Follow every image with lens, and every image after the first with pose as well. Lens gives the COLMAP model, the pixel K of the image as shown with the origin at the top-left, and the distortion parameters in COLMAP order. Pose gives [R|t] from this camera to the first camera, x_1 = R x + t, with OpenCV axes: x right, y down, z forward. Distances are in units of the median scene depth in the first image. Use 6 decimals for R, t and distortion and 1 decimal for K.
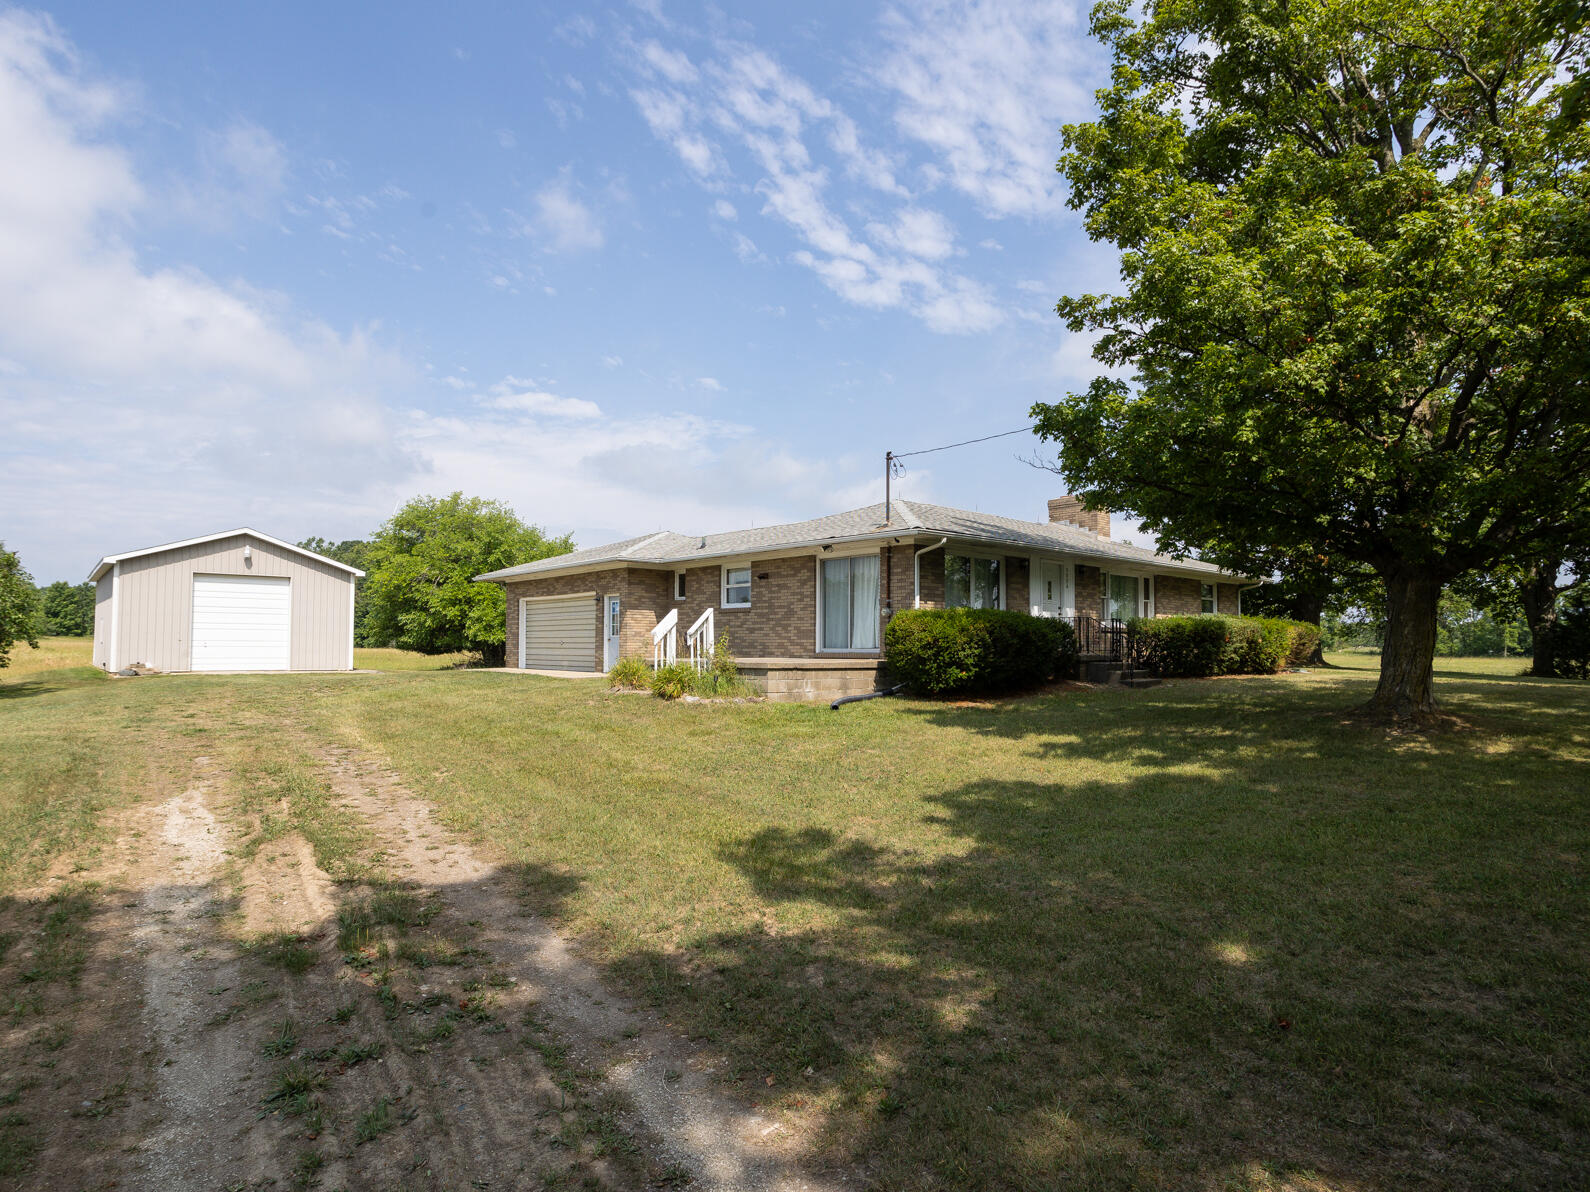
lens RADIAL K [[857.3, 0, 788.5], [0, 857.3, 613.2], [0, 0, 1]] dist [-0.042233, 0.024699]
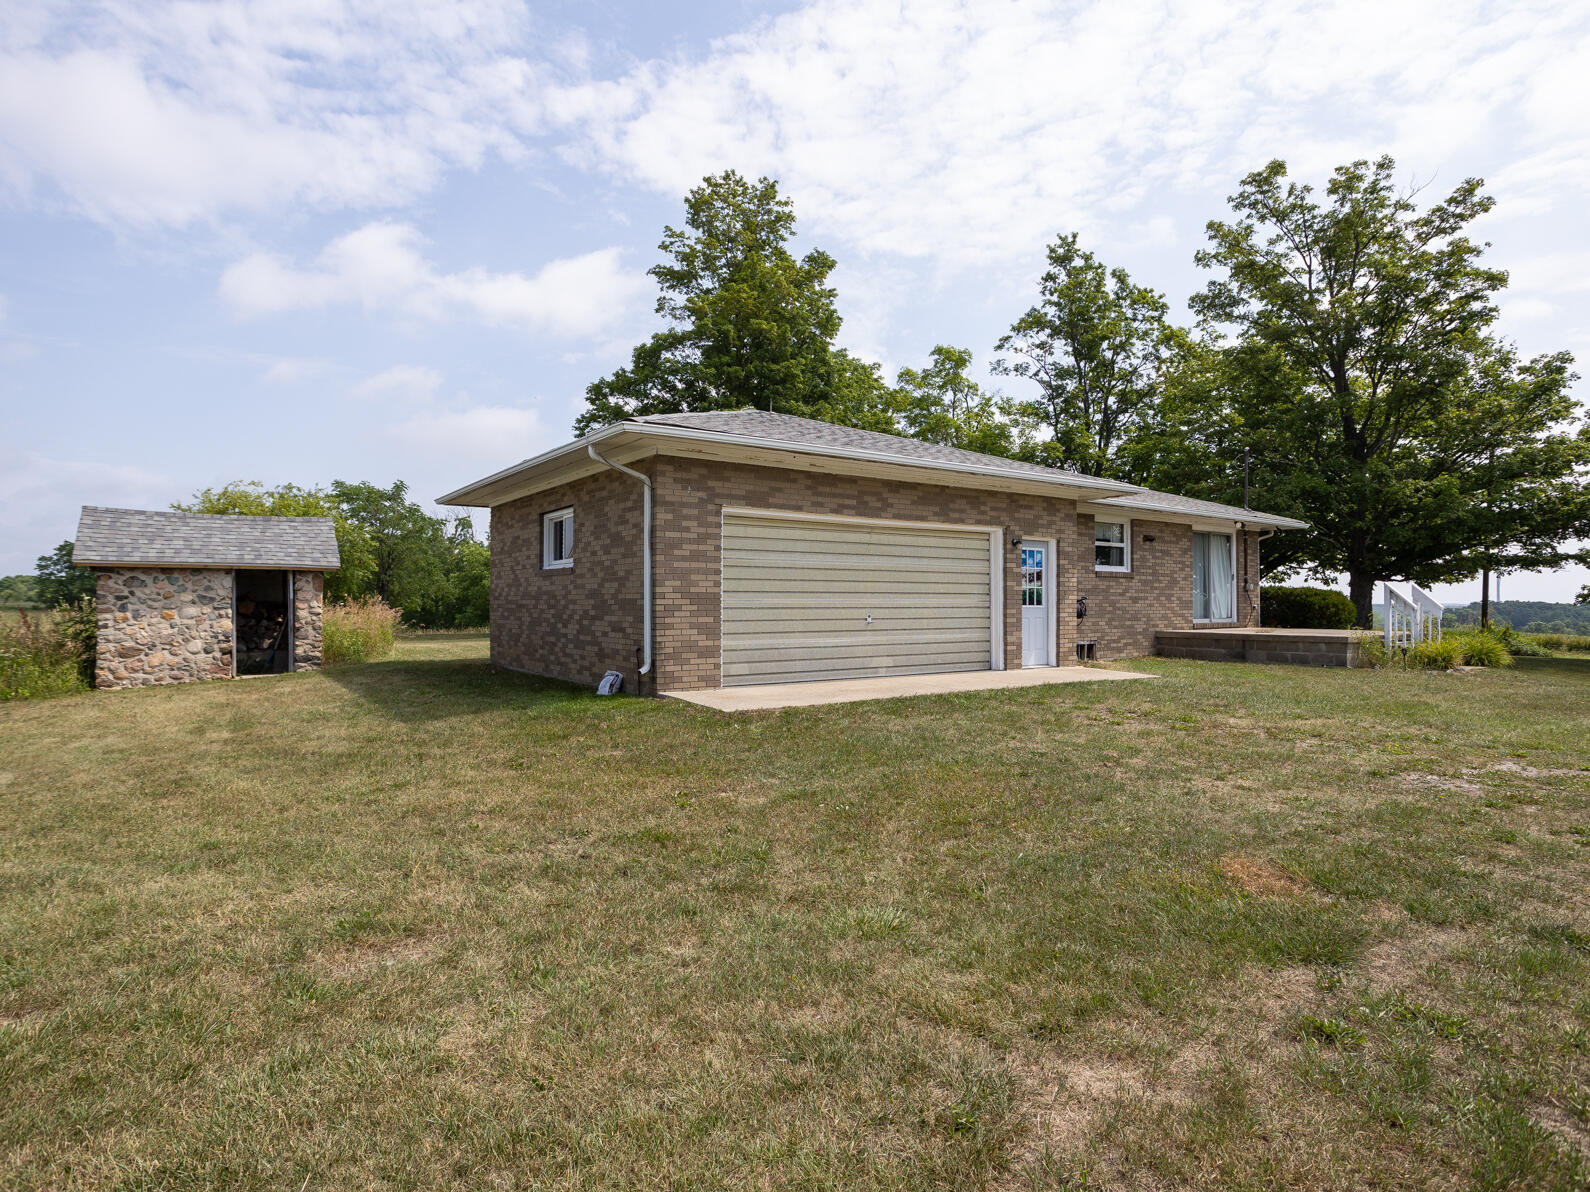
lens RADIAL K [[857.3, 0, 798.7], [0, 857.3, 594.4], [0, 0, 1]] dist [-0.042233, 0.024699]
pose [[0.117884, 0.000437, 0.993027, -0.899048], [-0.044115, 0.999015, 0.004797, 0.024765], [-0.992047, -0.044373, 0.117787, 1.199108]]
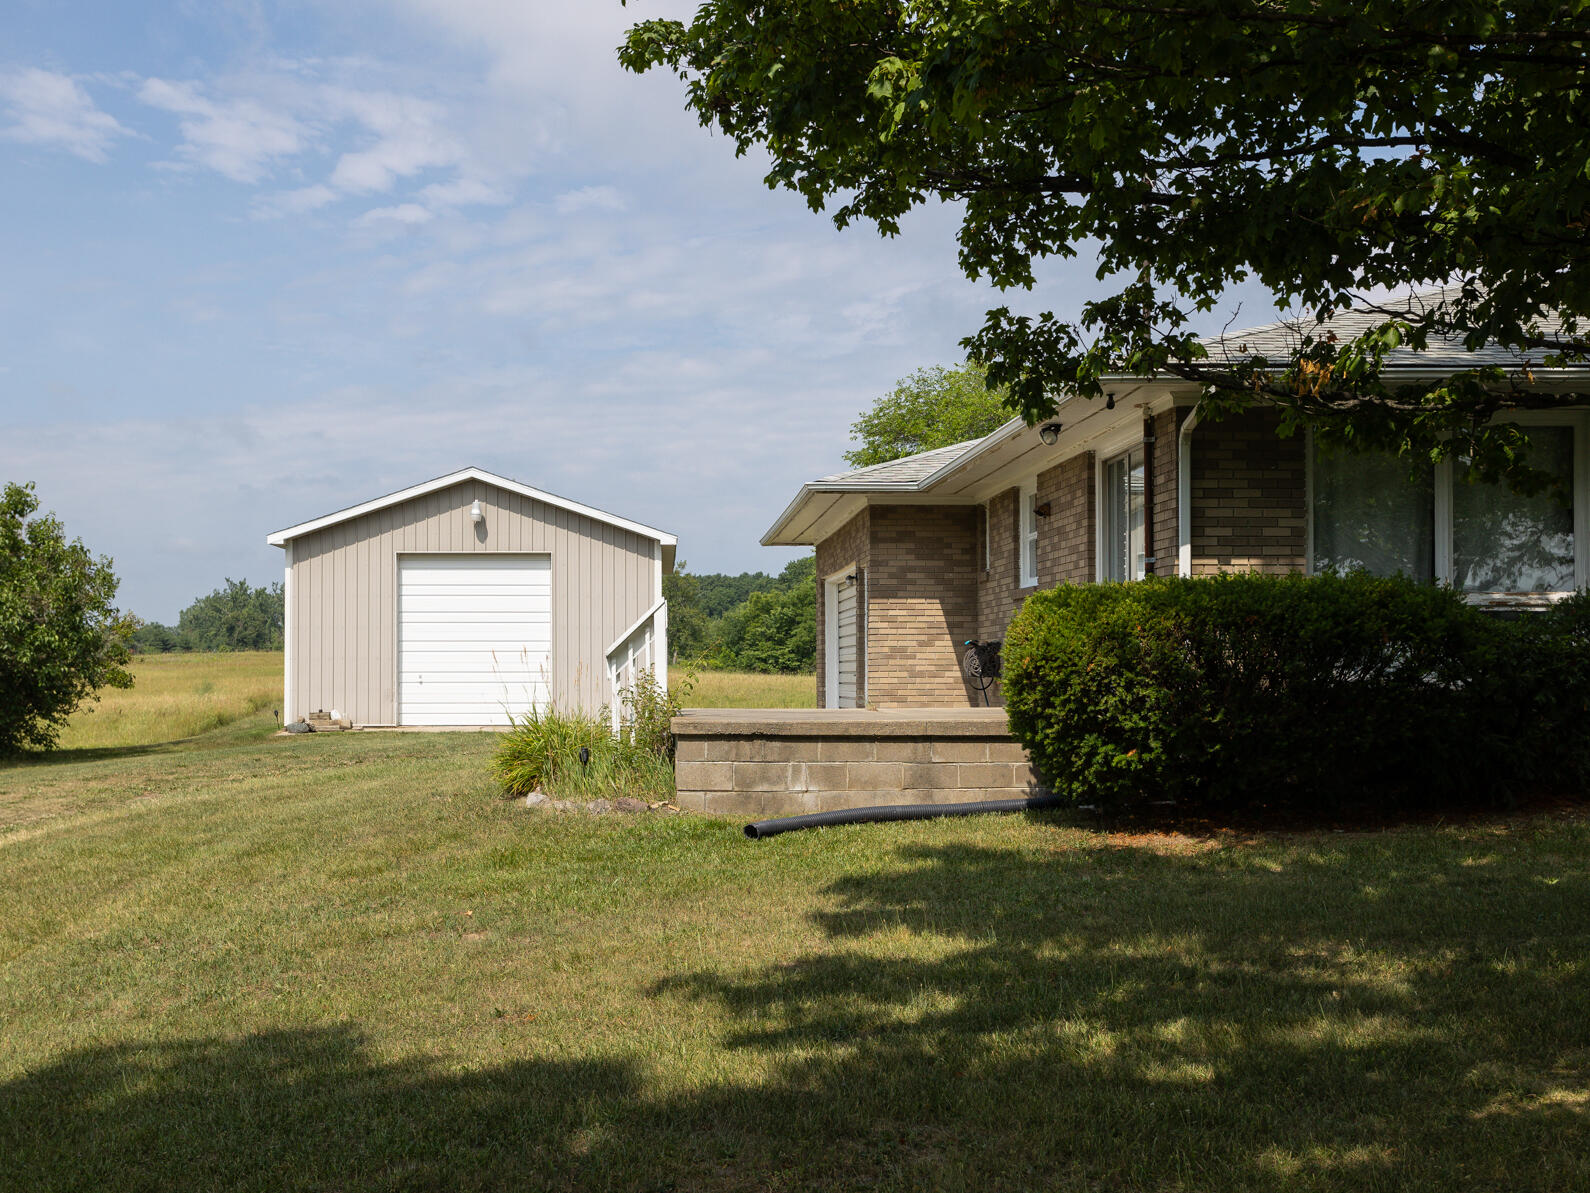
lens RADIAL K [[1941.6, 0, 797.9], [0, 1941.6, 597.7], [0, 0, 1]] dist [-0.074598, 0.000000]
pose [[0.794883, -0.030074, -0.606016, 0.442324], [0.029412, 0.999507, -0.011024, 0.006075], [0.606049, -0.009061, 0.795376, 0.187753]]
